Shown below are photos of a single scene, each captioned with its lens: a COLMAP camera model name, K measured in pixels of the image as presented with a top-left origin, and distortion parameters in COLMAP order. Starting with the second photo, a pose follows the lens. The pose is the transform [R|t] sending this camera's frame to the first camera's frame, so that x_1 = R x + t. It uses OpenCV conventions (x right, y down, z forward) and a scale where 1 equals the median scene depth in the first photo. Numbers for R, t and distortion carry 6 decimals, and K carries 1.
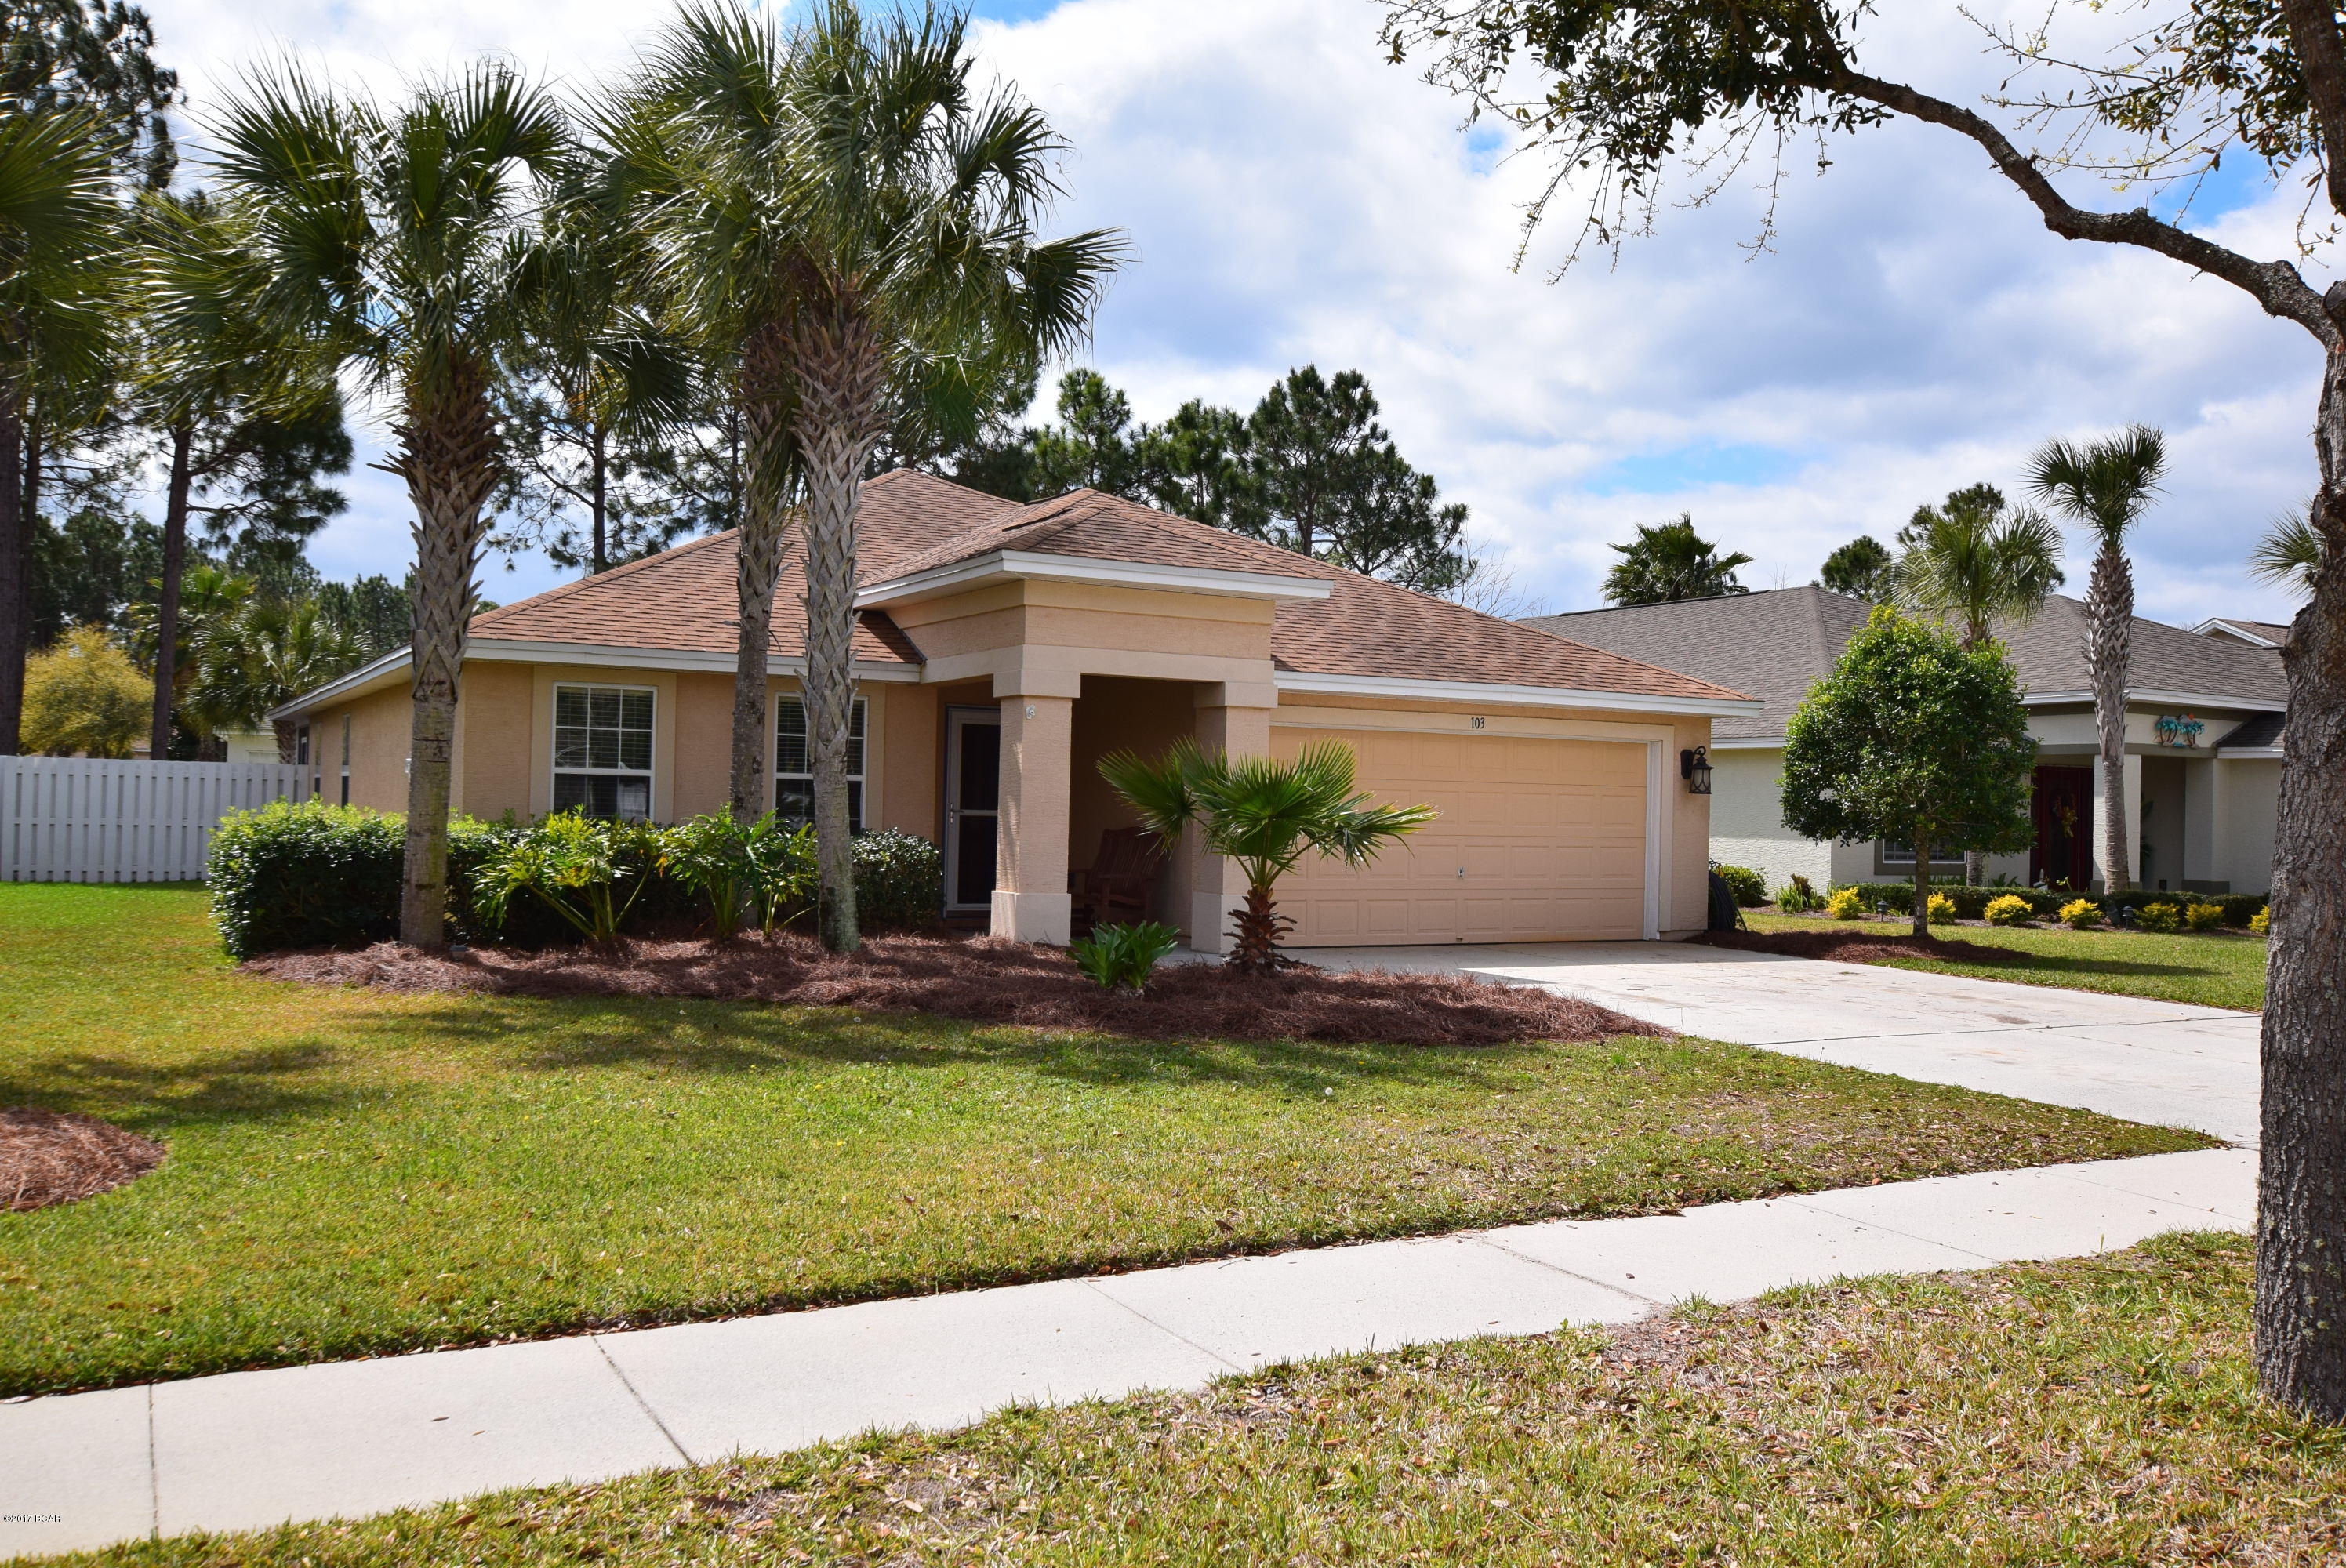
lens RADIAL K [[1917.1, 0, 1173.0], [0, 1917.1, 784.0], [0, 0, 1]] dist [0.000120, 0.035331]
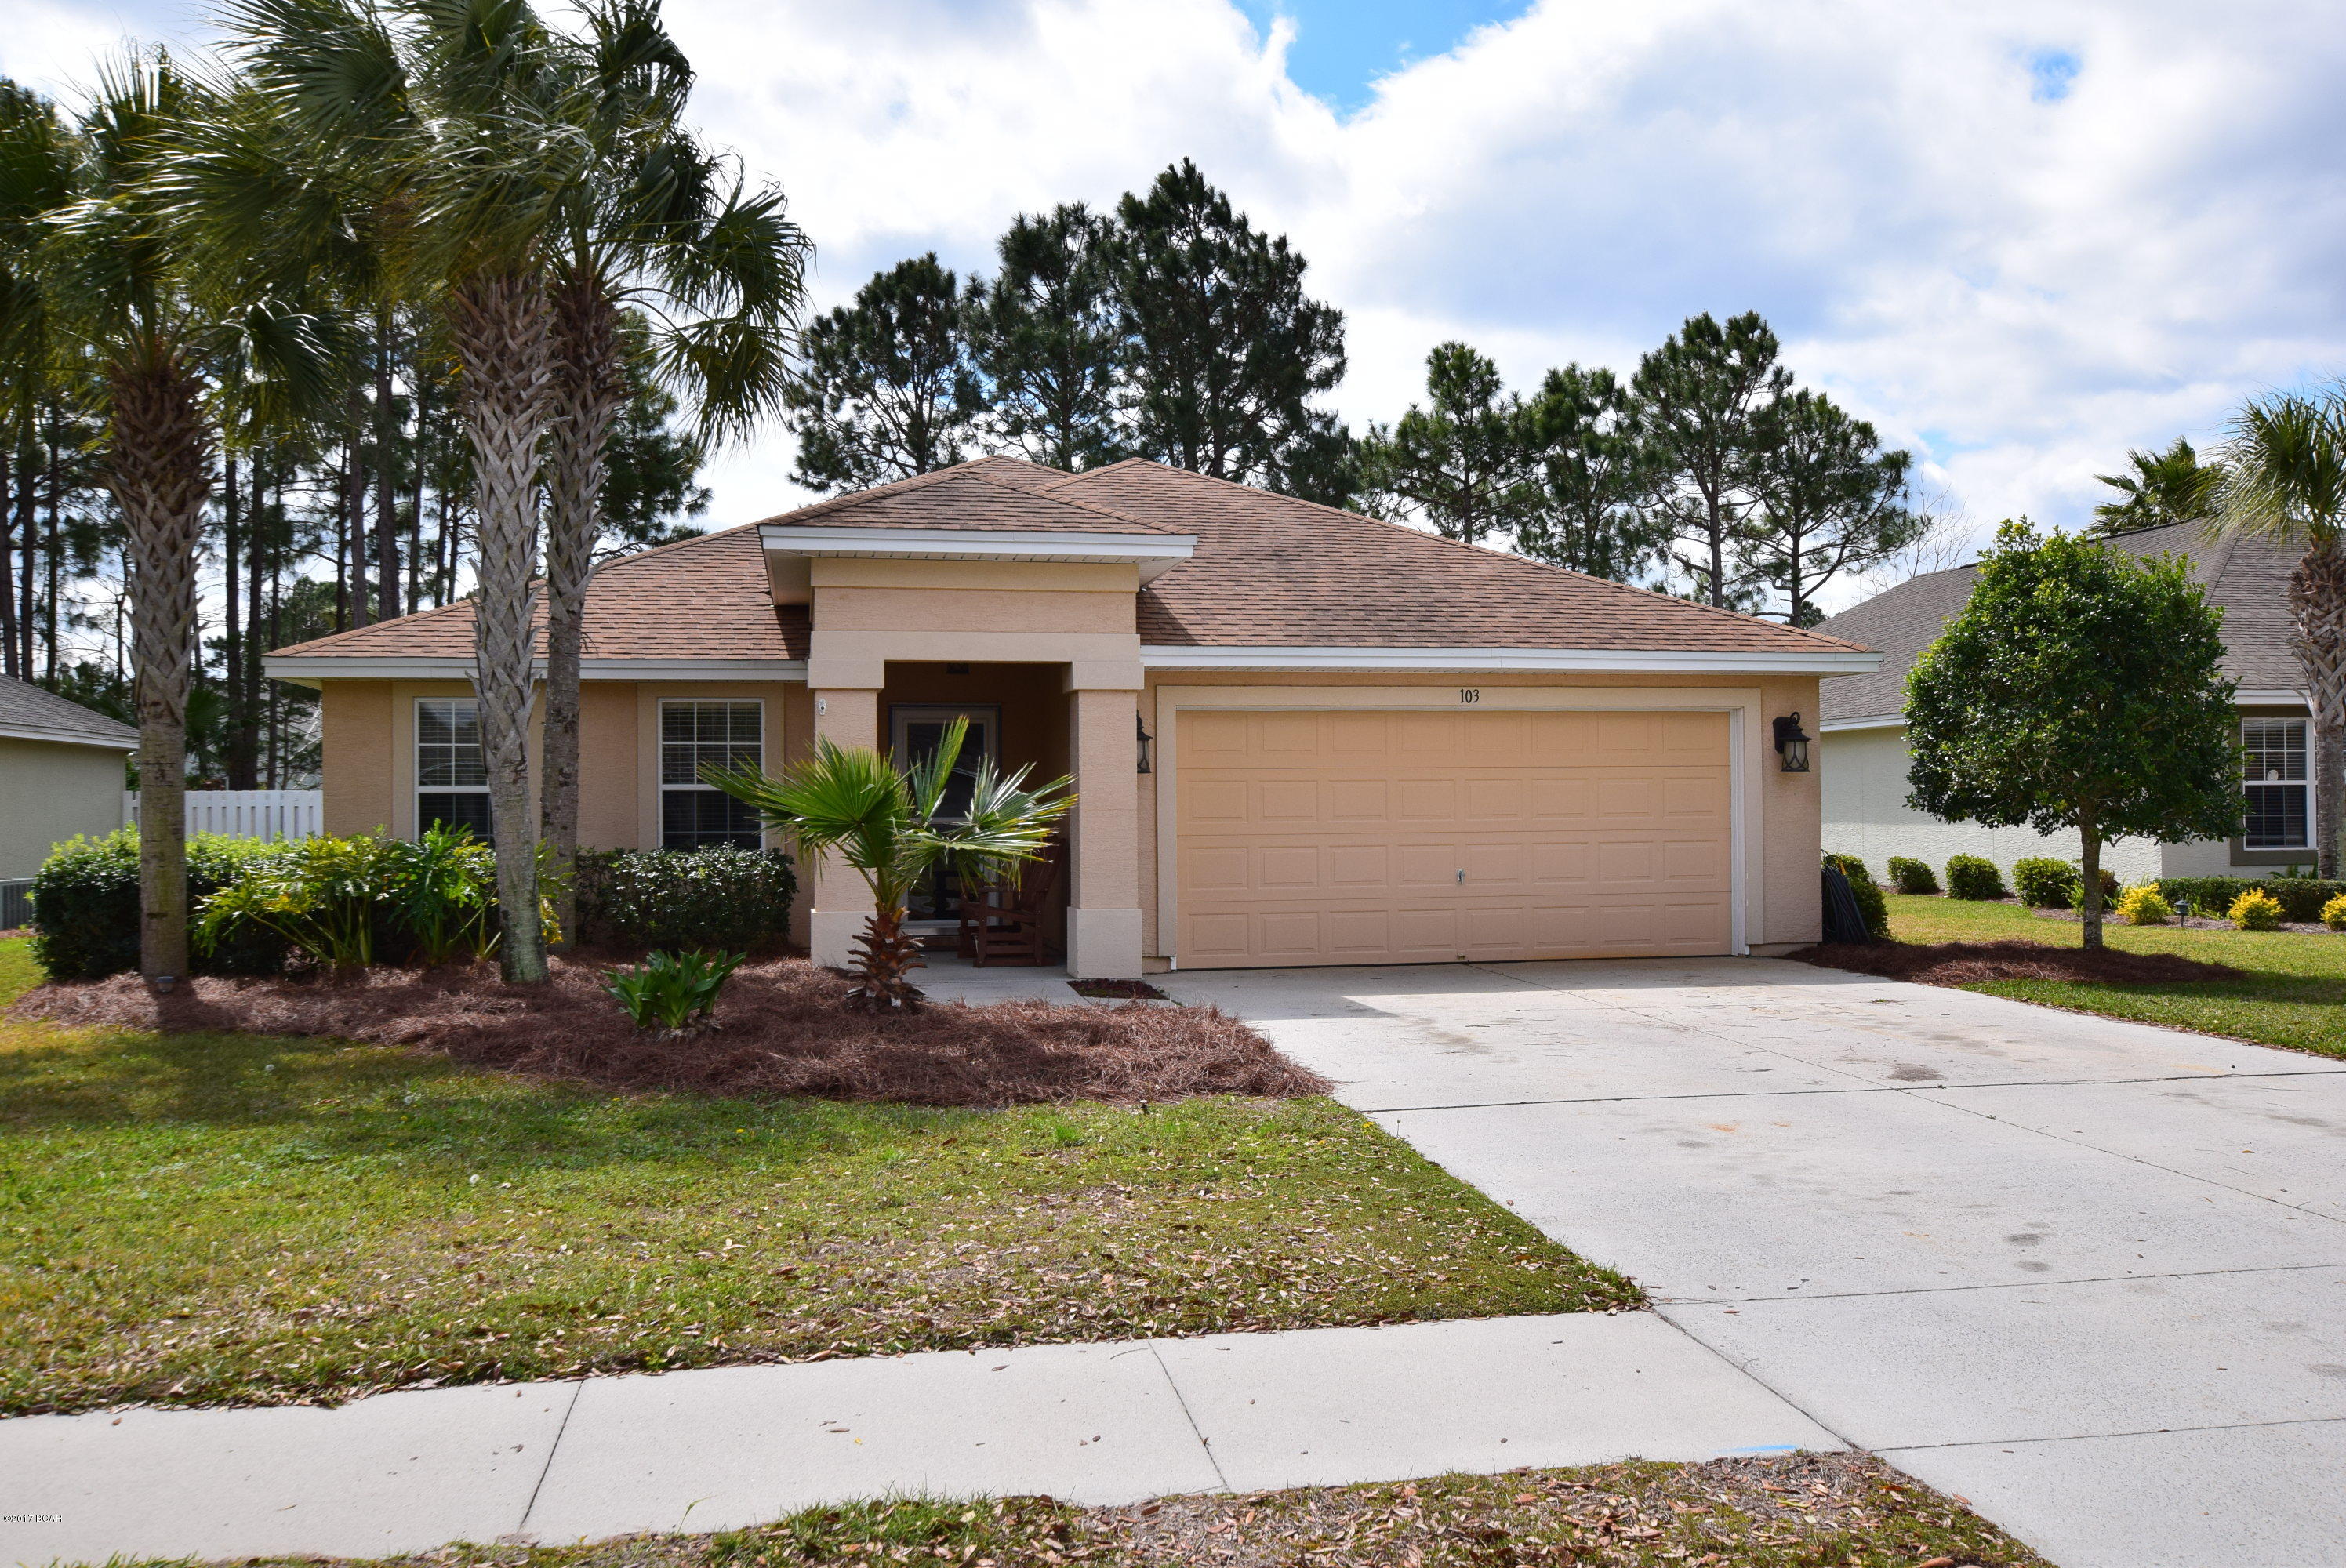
lens RADIAL K [[1917.1, 0, 1173.0], [0, 1917.1, 784.0], [0, 0, 1]] dist [0.000120, 0.035331]
pose [[0.951373, -0.032973, -0.306270, 0.400499], [0.032246, 0.999452, -0.007433, 0.011268], [0.306347, -0.002805, 0.951916, 0.236618]]
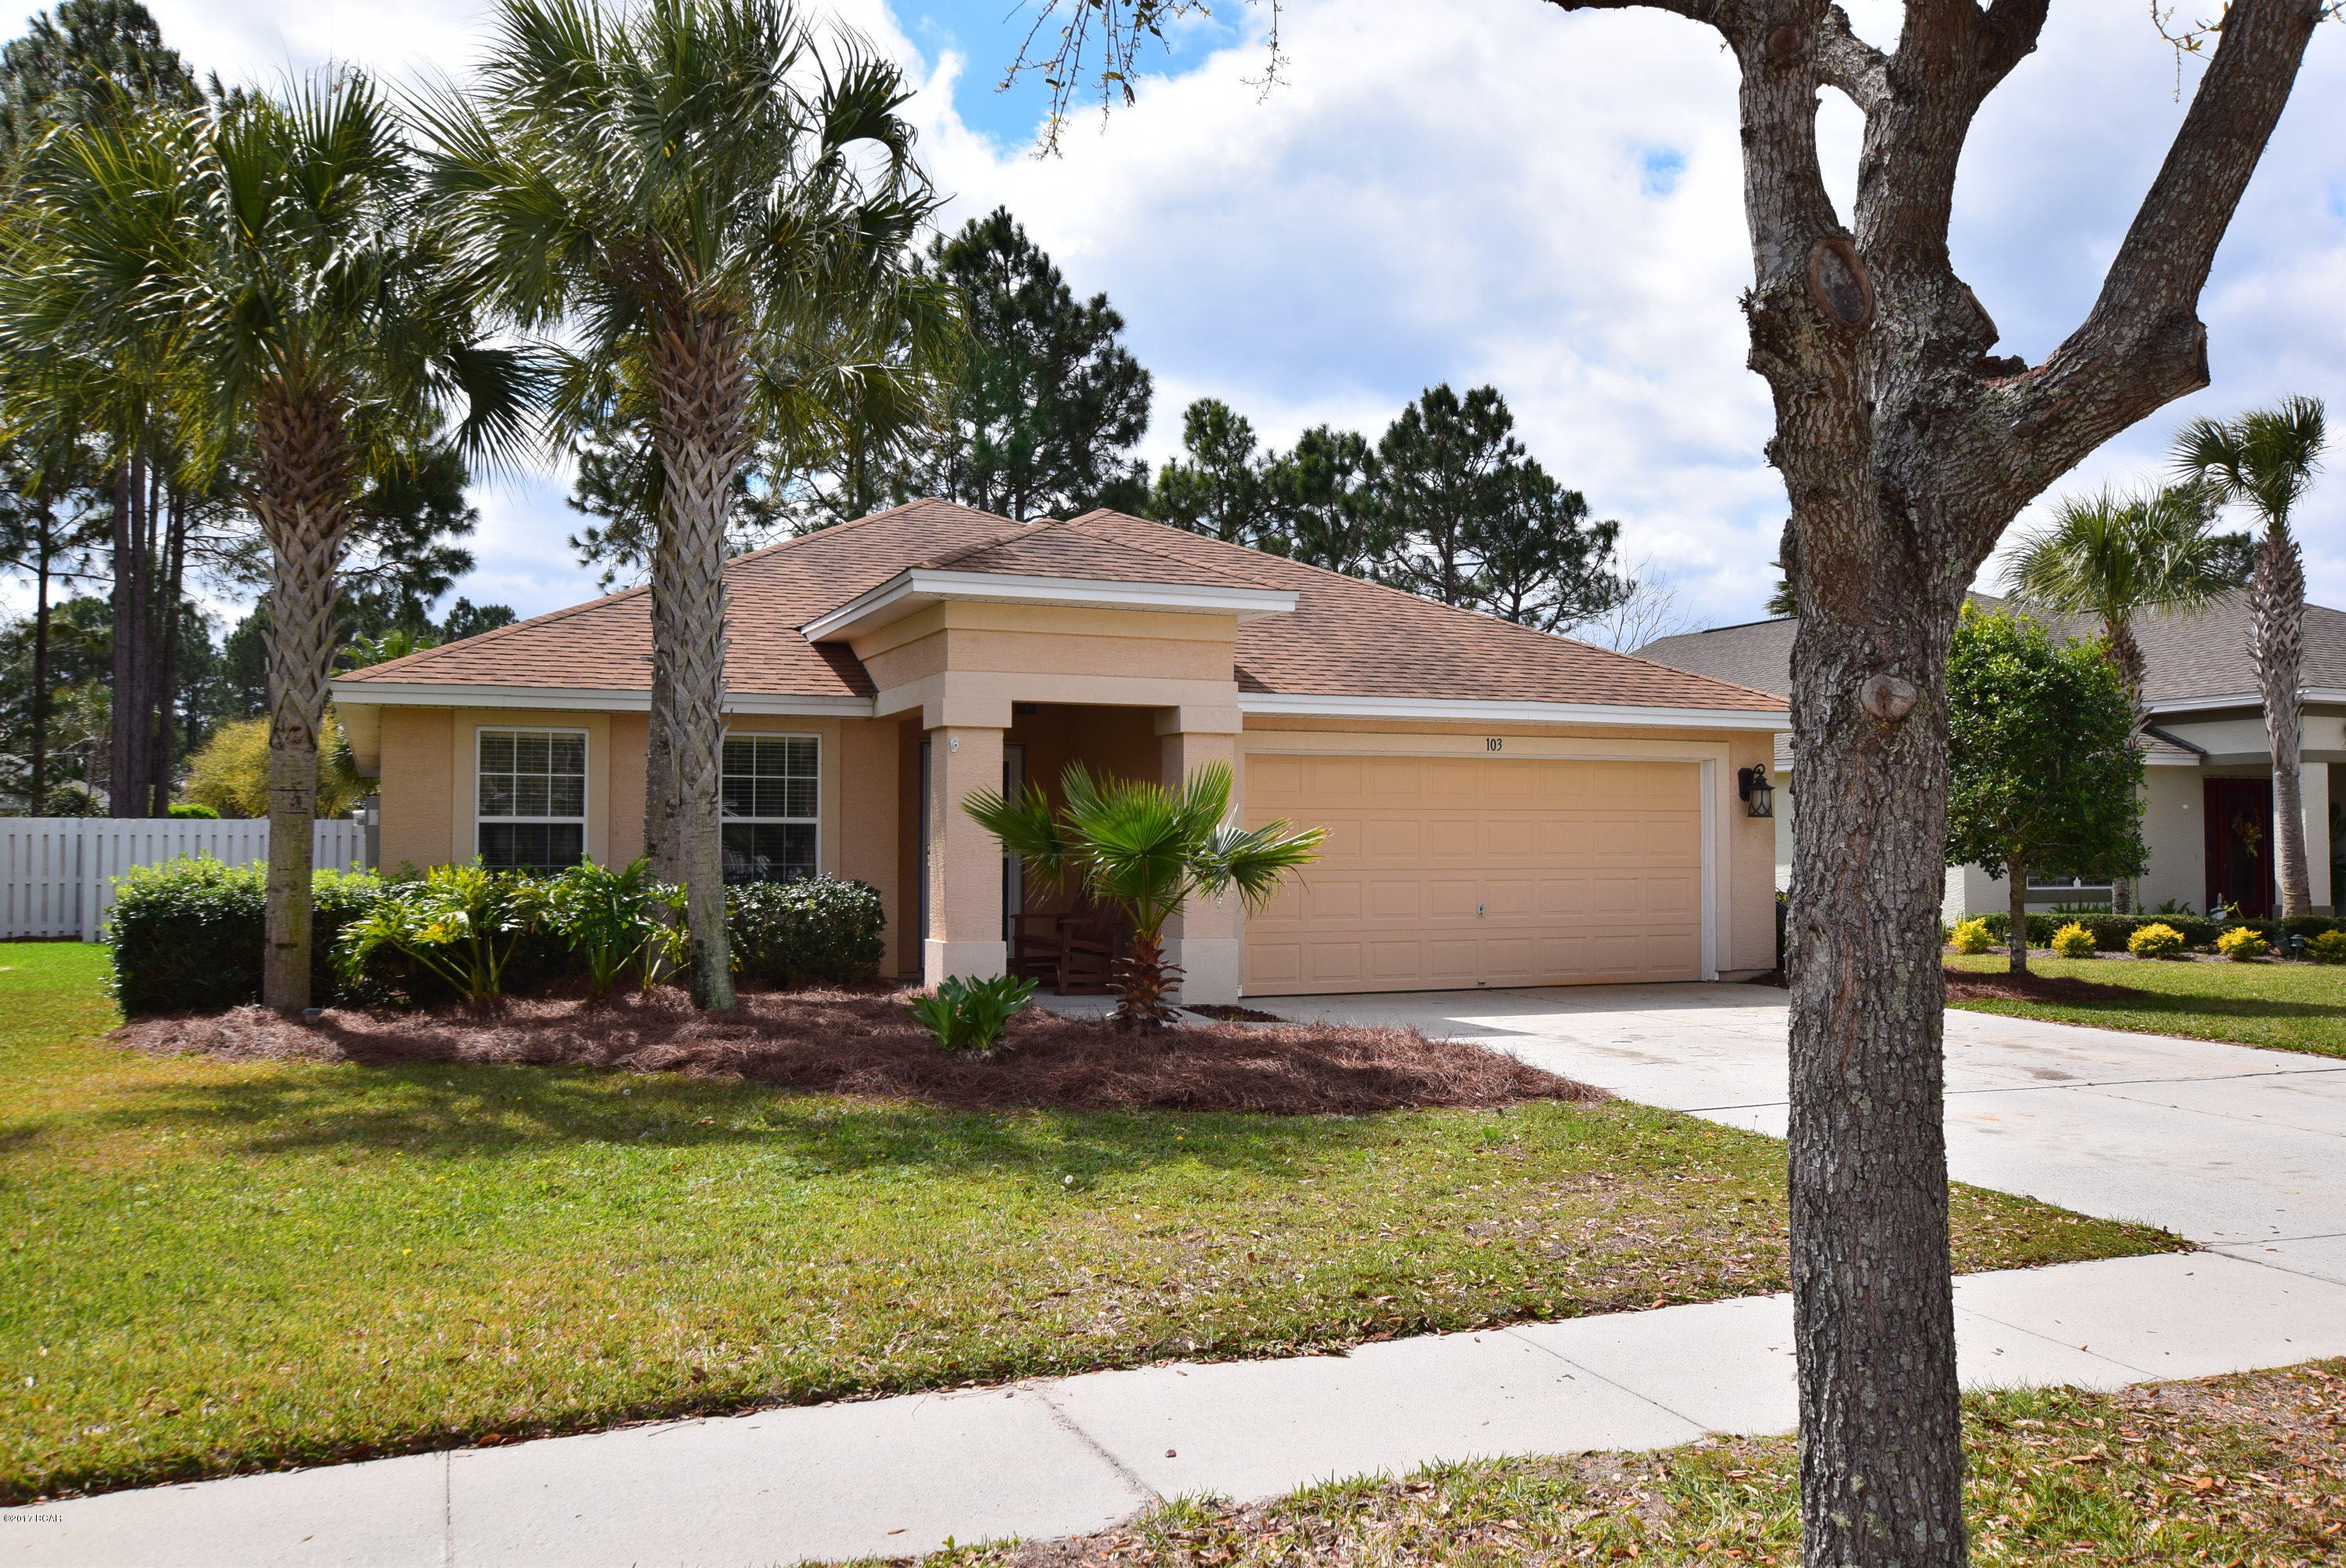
lens RADIAL K [[1917.1, 0, 1173.0], [0, 1917.1, 784.0], [0, 0, 1]] dist [0.000120, 0.035331]
pose [[0.993258, -0.024598, -0.113286, 0.152707], [0.022271, 0.999515, -0.021757, 0.004357], [0.113766, 0.019088, 0.993324, 0.112997]]
